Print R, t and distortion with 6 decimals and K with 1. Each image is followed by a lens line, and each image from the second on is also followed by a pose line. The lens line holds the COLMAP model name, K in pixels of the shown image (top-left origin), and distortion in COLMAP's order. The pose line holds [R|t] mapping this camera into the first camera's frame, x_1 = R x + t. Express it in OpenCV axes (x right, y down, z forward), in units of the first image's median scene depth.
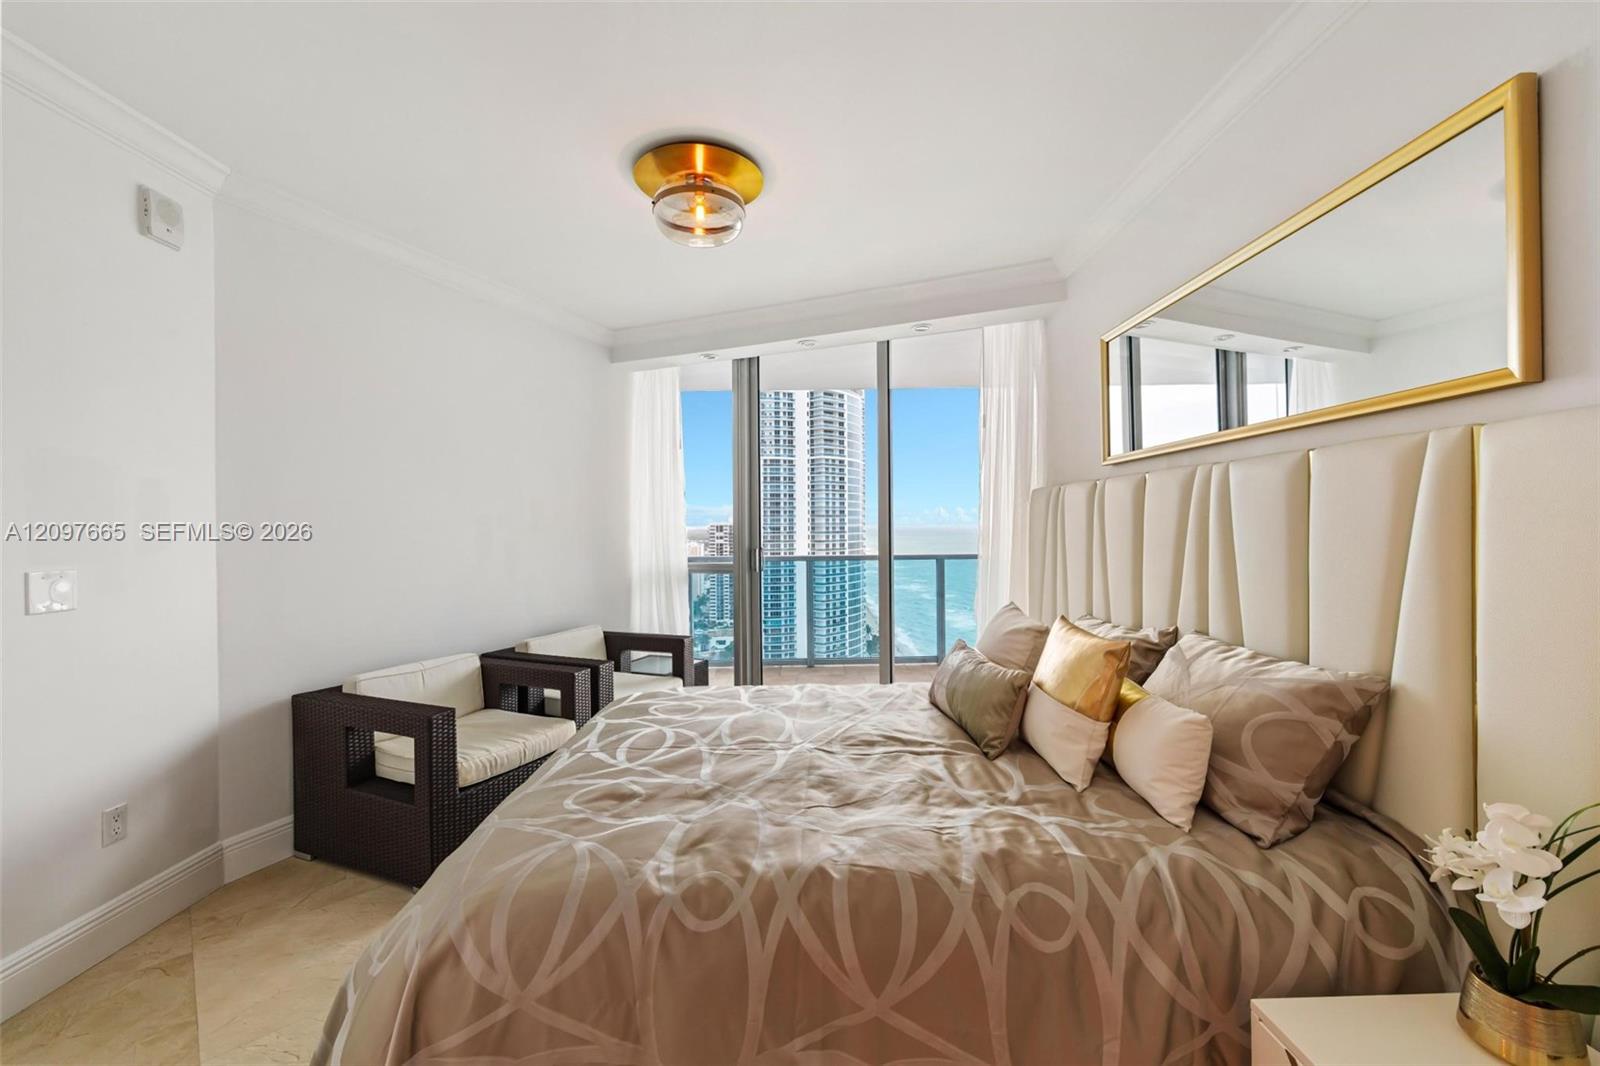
lens RADIAL K [[642.9, 0, 805.5], [0, 642.9, 517.8], [0, 0, 1]] dist [0.001956, 0.001341]
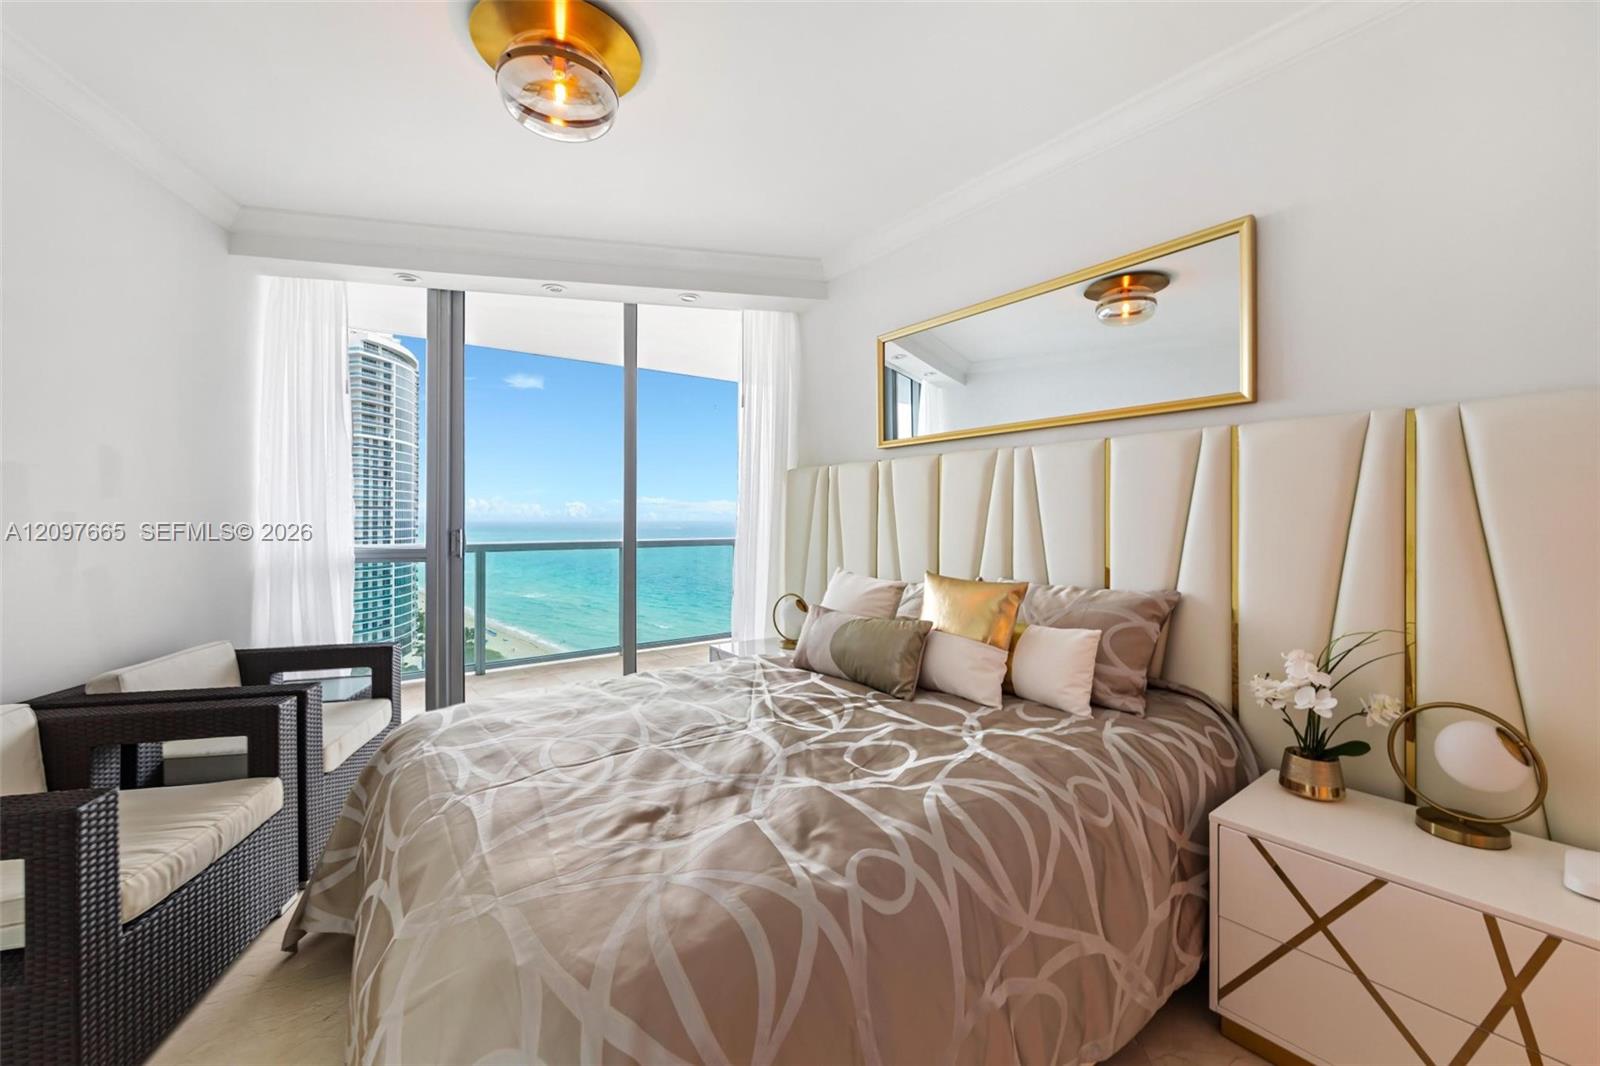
lens RADIAL K [[642.9, 0, 799.3], [0, 642.9, 516.4], [0, 0, 1]] dist [0.001956, 0.001341]
pose [[0.804897, 0.010779, 0.593317, -0.297941], [-0.013353, 0.999911, -0.000052, 0.036800], [-0.593264, -0.007881, 0.804969, 0.137637]]
